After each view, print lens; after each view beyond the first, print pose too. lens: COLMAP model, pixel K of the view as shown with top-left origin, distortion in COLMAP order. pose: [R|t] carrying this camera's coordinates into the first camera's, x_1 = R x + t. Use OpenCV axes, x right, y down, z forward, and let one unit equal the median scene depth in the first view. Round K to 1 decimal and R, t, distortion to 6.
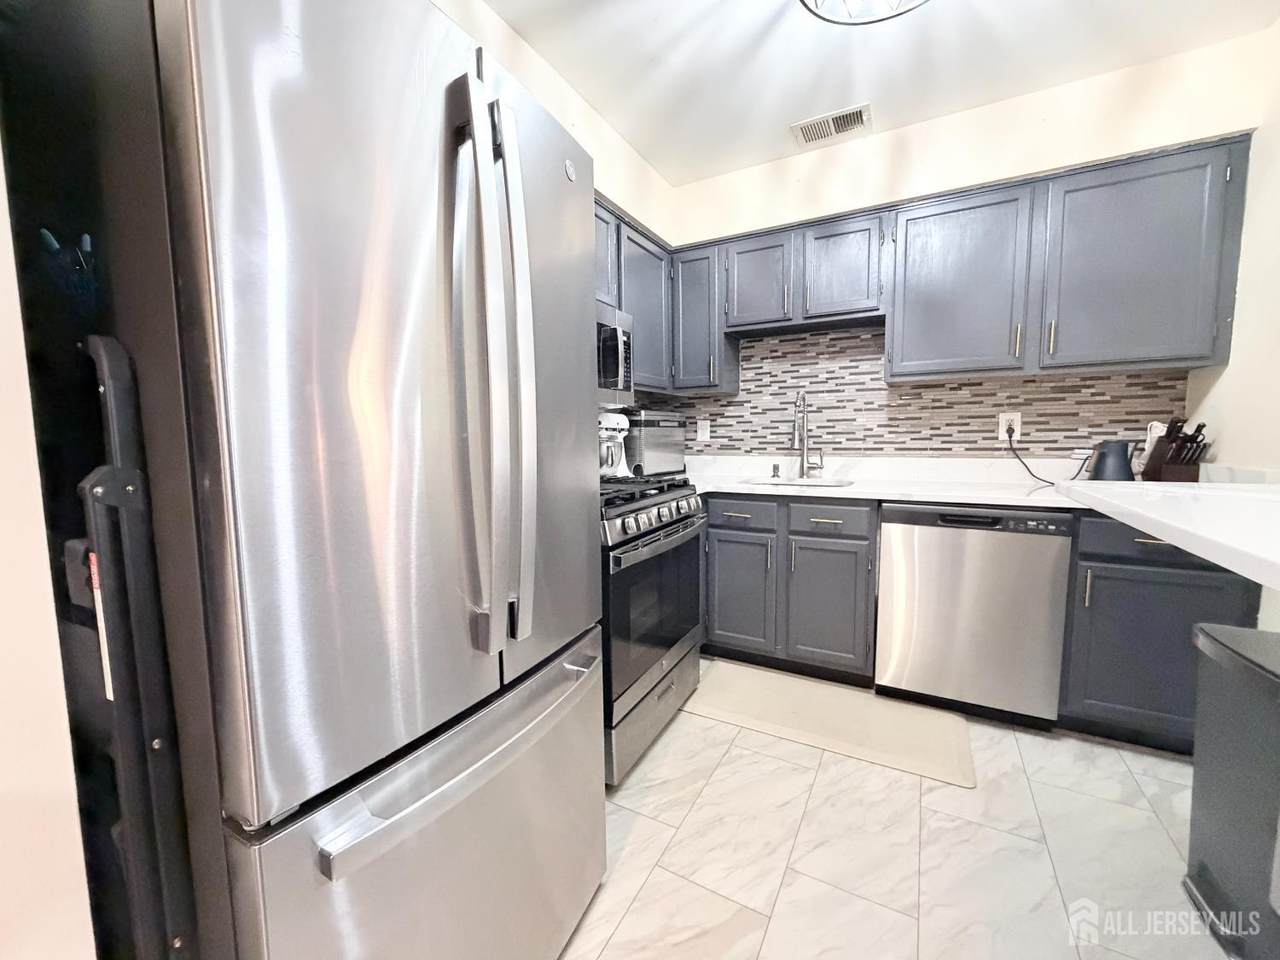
lens RADIAL K [[517.4, 0, 640.0], [0, 517.4, 480.0], [0, 0, 1]] dist [-0.000522, -0.000333]
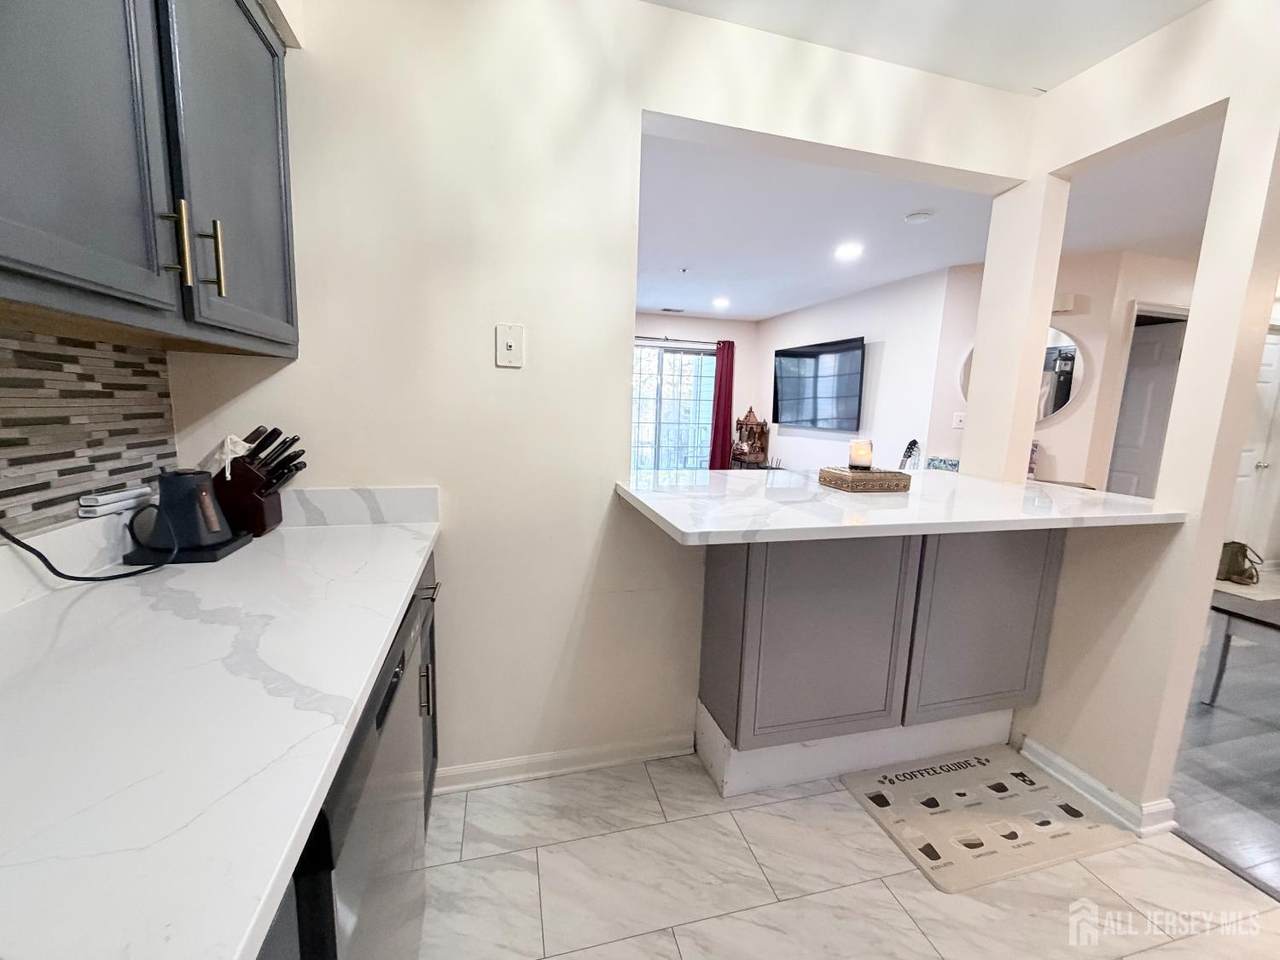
lens RADIAL K [[517.4, 0, 640.0], [0, 517.4, 480.0], [0, 0, 1]] dist [-0.000522, -0.000333]
pose [[-0.696621, -0.116622, 0.707898, 0.147865], [0.039486, 0.978972, 0.200136, -0.120940], [-0.716352, 0.167371, -0.677367, 0.791709]]
